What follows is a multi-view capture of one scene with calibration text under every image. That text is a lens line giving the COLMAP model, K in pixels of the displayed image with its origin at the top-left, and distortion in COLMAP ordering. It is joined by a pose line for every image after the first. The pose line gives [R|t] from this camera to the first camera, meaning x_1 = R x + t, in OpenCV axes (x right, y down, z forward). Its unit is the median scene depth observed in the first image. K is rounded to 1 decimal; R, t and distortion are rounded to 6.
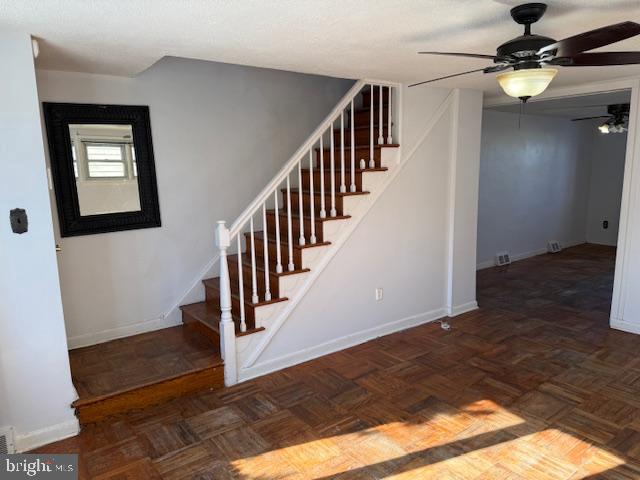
lens RADIAL K [[454.8, 0, 321.6], [0, 454.8, 238.7], [0, 0, 1]] dist [0.105238, -0.124834]
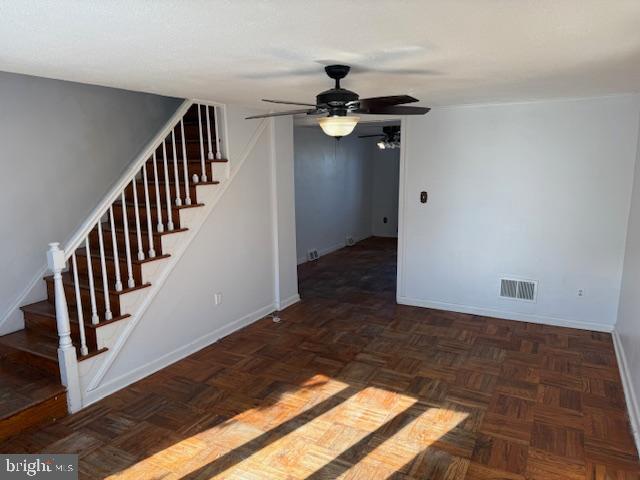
lens RADIAL K [[454.8, 0, 321.6], [0, 454.8, 238.7], [0, 0, 1]] dist [0.105238, -0.124834]
pose [[0.912050, -0.061987, 0.405367, -0.094778], [0.060729, 0.998026, 0.015978, -0.026280], [-0.405557, 0.010044, 0.914014, -0.099109]]
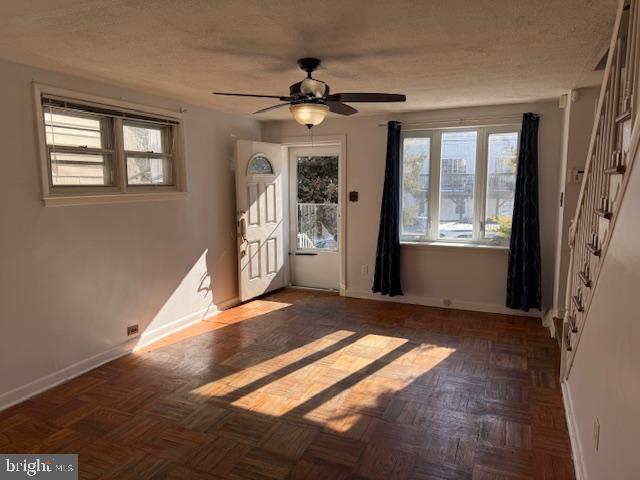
lens RADIAL K [[454.8, 0, 321.6], [0, 454.8, 238.7], [0, 0, 1]] dist [0.105238, -0.124834]
pose [[-0.870103, 0.083928, -0.485672, 0.719725], [-0.056002, 0.962179, 0.266601, -0.225171], [0.489679, 0.259168, -0.832494, 1.471791]]
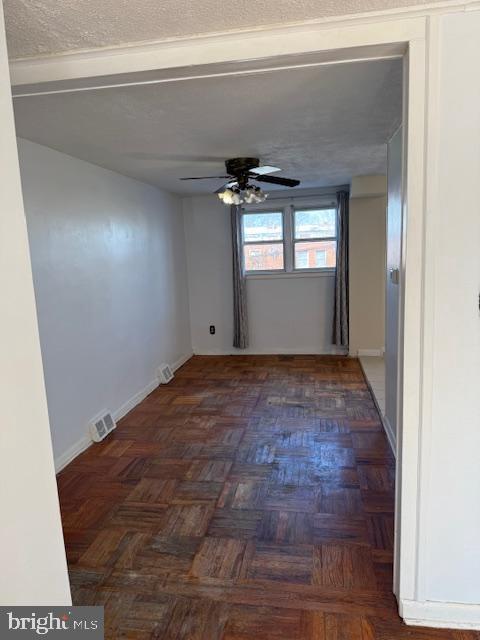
lens RADIAL K [[454.8, 0, 246.6], [0, 454.8, 319.2], [0, 0, 1]] dist [0.105238, -0.124834]
pose [[0.728071, -0.110334, 0.676564, 0.340346], [0.134193, 0.990806, 0.017171, -0.142095], [-0.672238, 0.078289, 0.736184, 0.997463]]
